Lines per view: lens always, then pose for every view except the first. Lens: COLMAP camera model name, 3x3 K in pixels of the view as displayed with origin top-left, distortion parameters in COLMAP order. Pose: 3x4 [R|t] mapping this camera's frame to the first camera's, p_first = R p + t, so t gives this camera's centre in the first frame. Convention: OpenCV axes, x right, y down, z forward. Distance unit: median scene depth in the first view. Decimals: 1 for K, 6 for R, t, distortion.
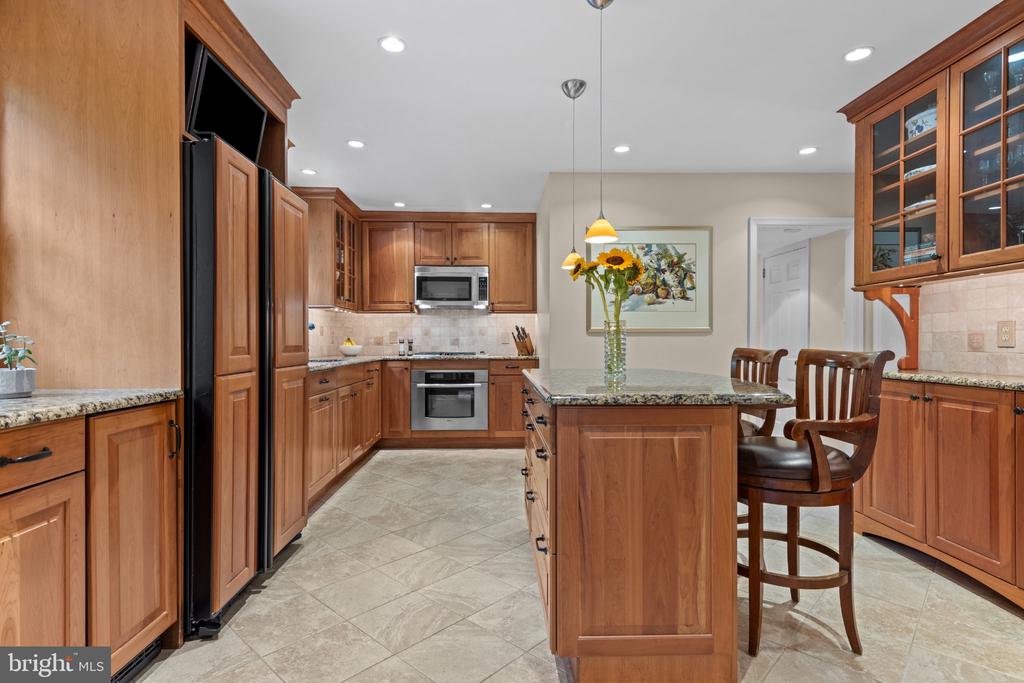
lens RADIAL K [[526.2, 0, 509.8], [0, 526.2, 345.7], [0, 0, 1]] dist [0.012073, -0.003510]
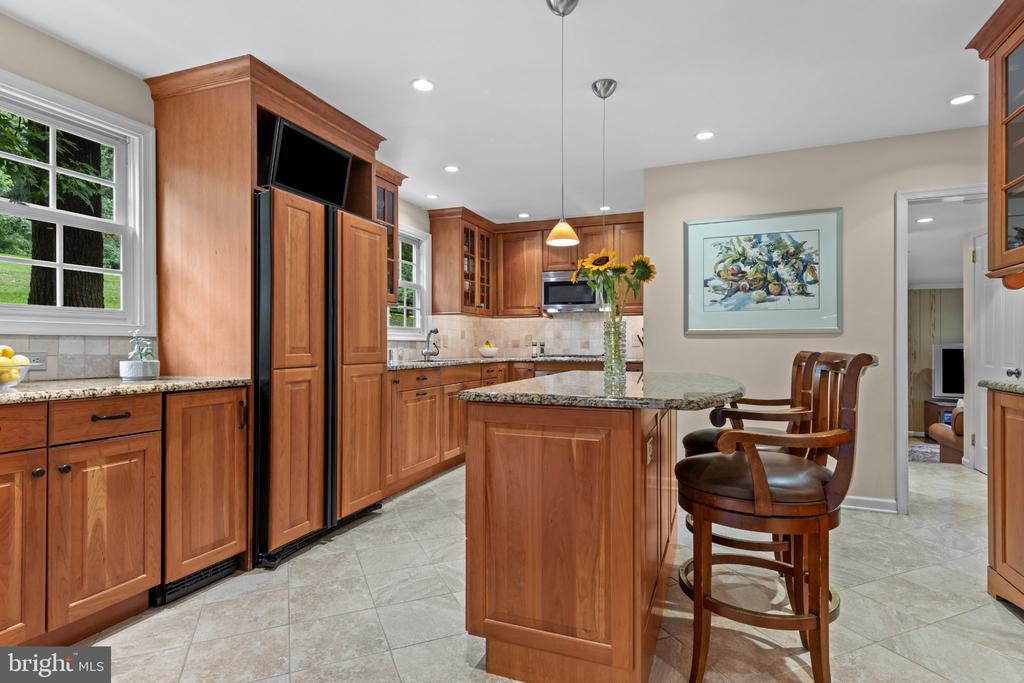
lens RADIAL K [[526.2, 0, 505.5], [0, 526.2, 345.8], [0, 0, 1]] dist [0.012073, -0.003510]
pose [[0.916238, 0.001883, -0.400630, 0.344158], [-0.004602, 0.999972, -0.005826, 0.002903], [0.400608, 0.007182, 0.916221, 0.020275]]
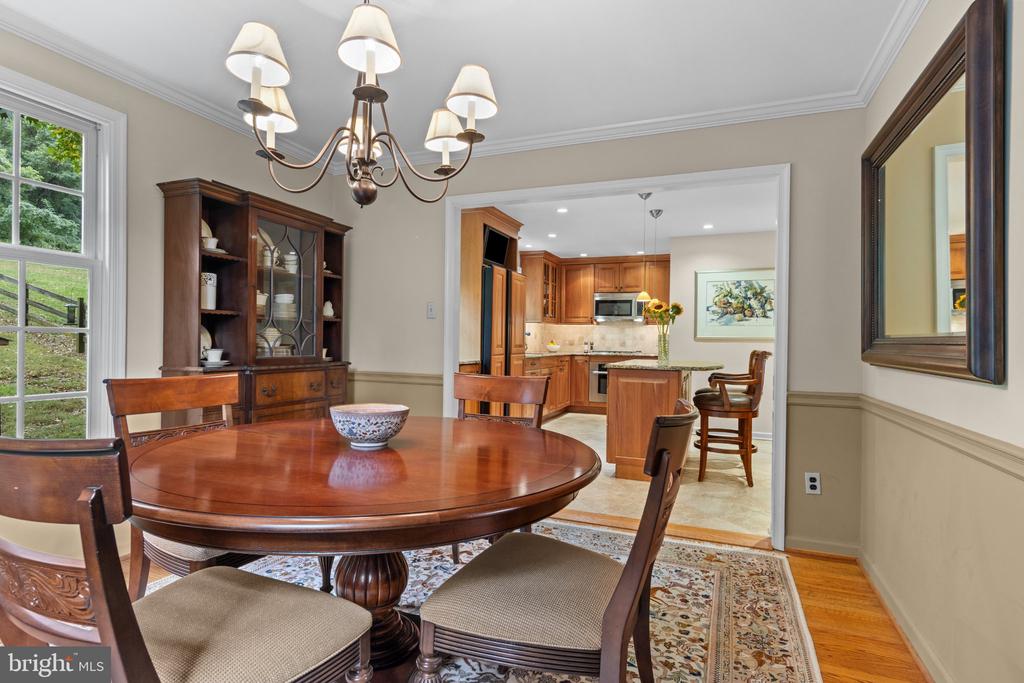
lens RADIAL K [[526.2, 0, 504.3], [0, 526.2, 342.8], [0, 0, 1]] dist [0.012073, -0.003510]
pose [[0.913617, 0.014484, -0.406318, 0.396543], [-0.017784, 0.999832, -0.004346, 0.002938], [0.406187, 0.011197, 0.913722, -0.957517]]
